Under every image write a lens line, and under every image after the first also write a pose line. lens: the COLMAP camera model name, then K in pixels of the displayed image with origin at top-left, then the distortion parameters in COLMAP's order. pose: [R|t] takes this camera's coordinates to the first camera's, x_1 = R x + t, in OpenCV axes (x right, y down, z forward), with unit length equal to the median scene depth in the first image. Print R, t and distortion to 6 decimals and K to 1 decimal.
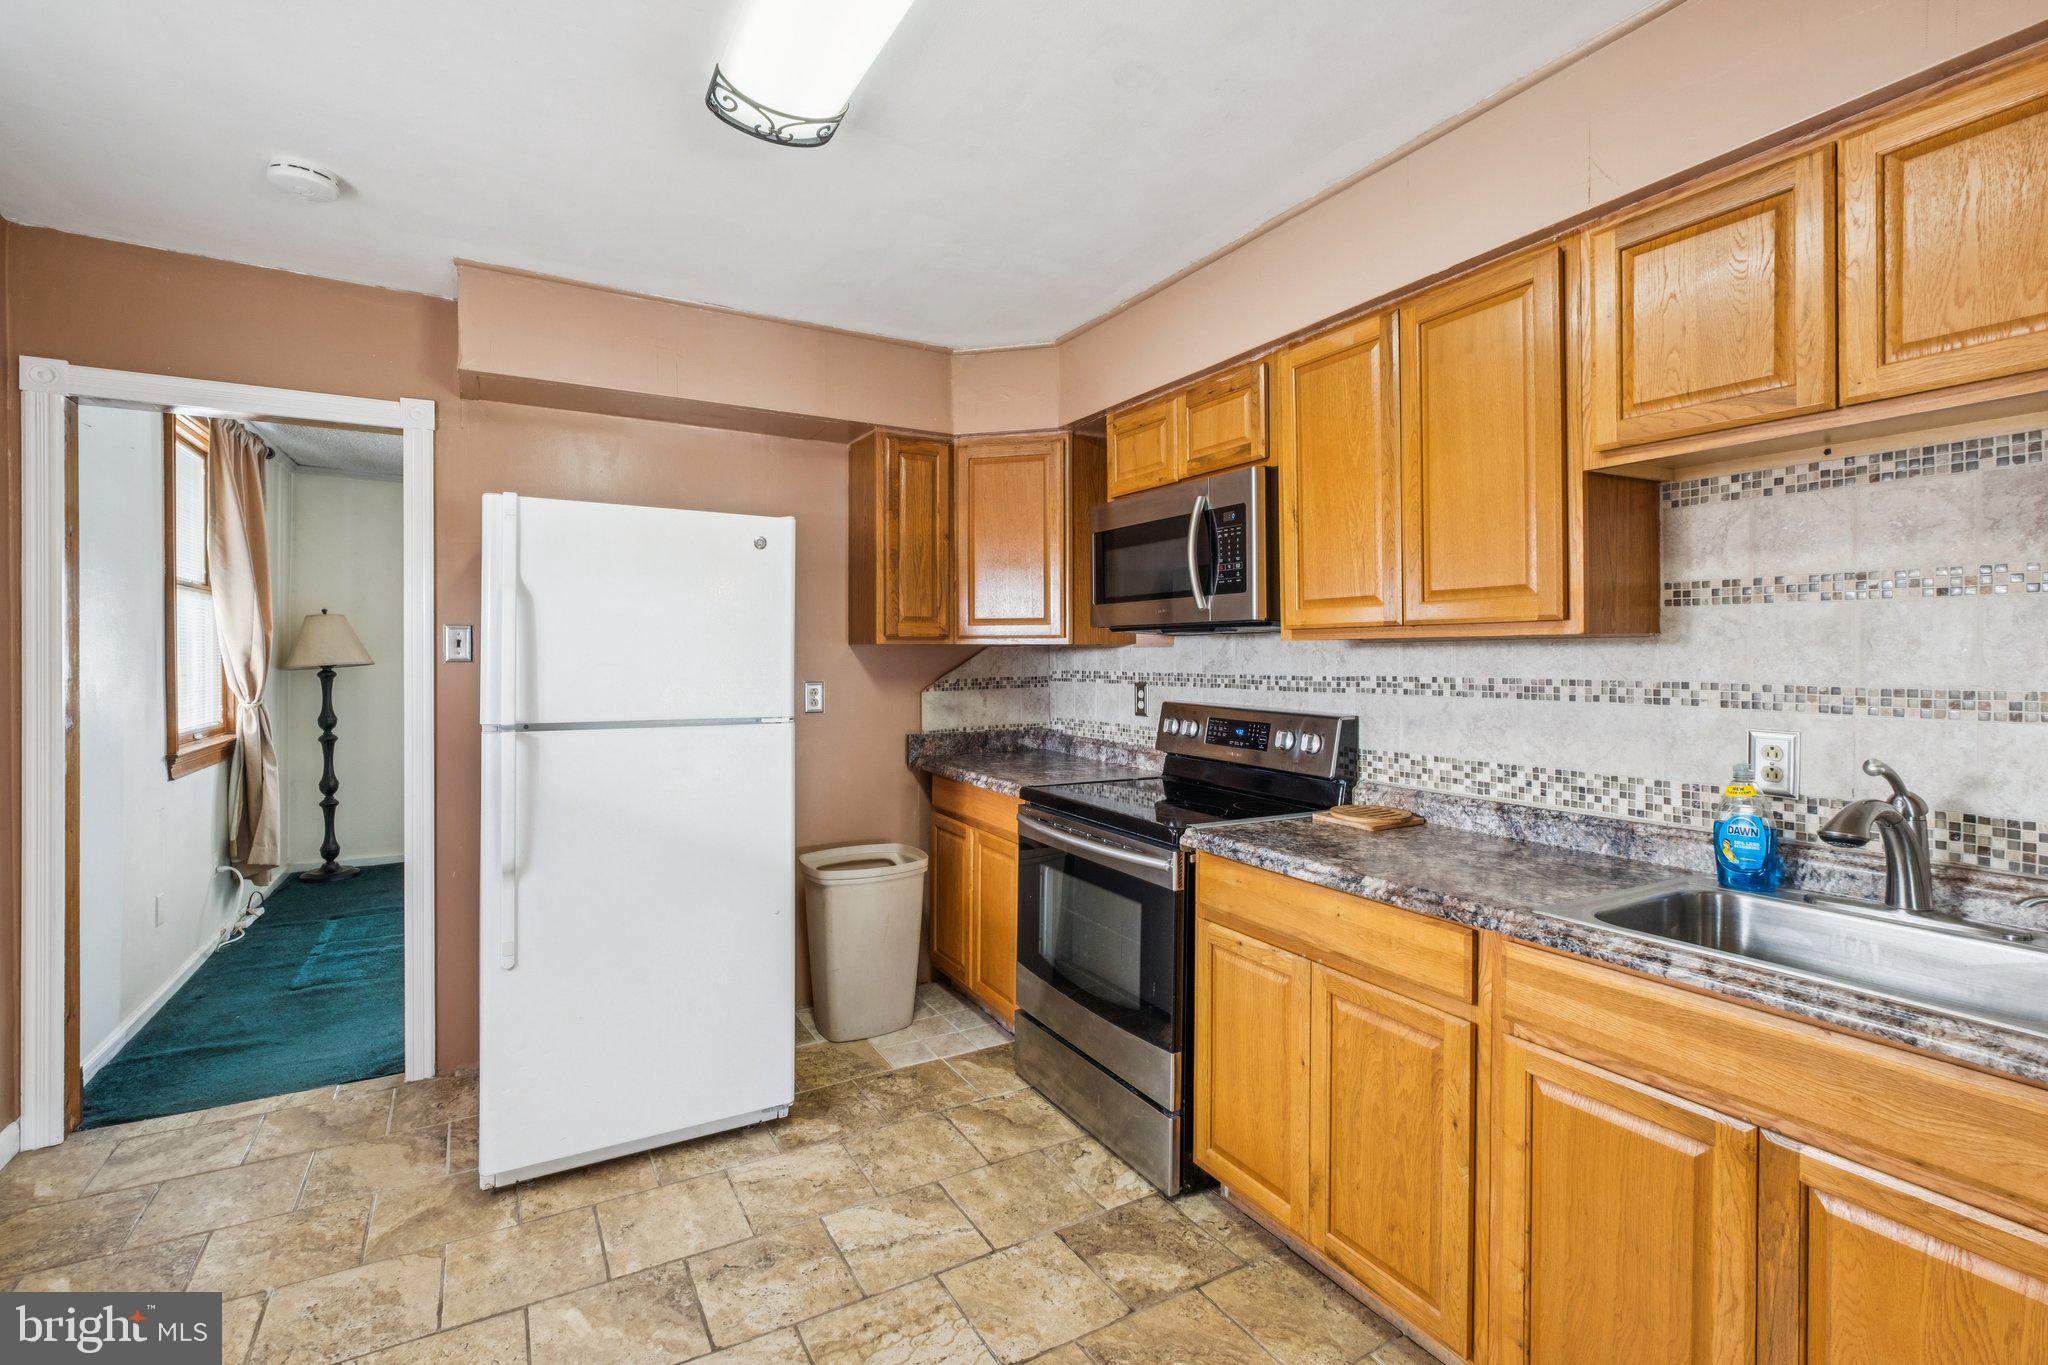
lens RADIAL K [[915.3, 0, 1023.1], [0, 915.3, 647.1], [0, 0, 1]] dist [0.001656, 0.000282]
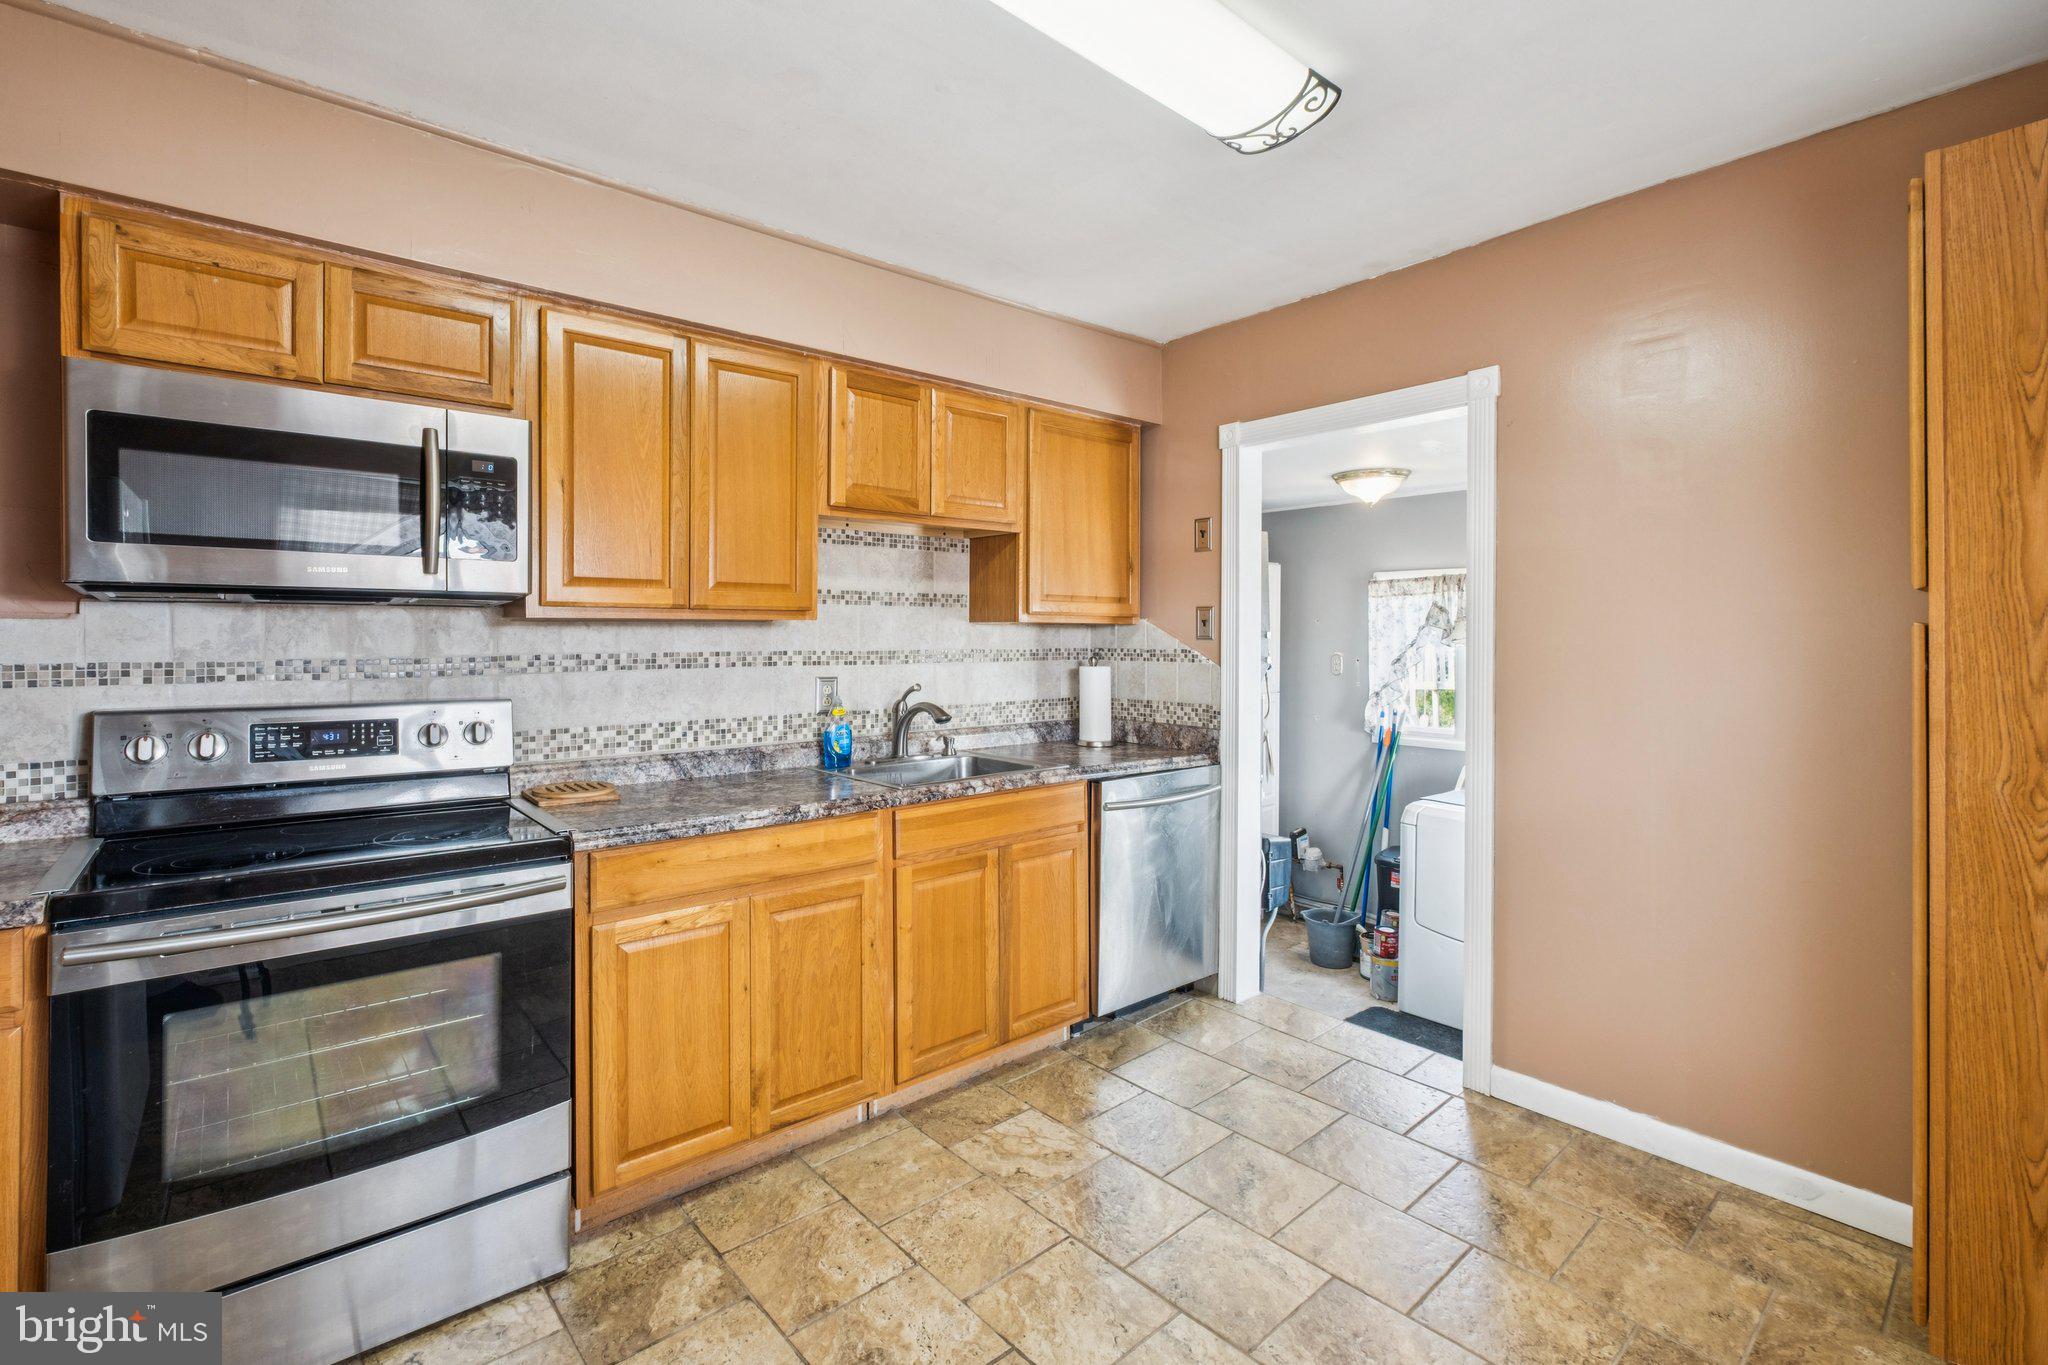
lens RADIAL K [[928.3, 0, 991.9], [0, 928.3, 627.5], [0, 0, 1]] dist [0.001046, 0.000281]
pose [[-0.172987, 0.007468, 0.984896, -0.818524], [-0.008875, 0.999919, -0.009141, 0.008020], [-0.984884, -0.010322, -0.172906, 0.821596]]
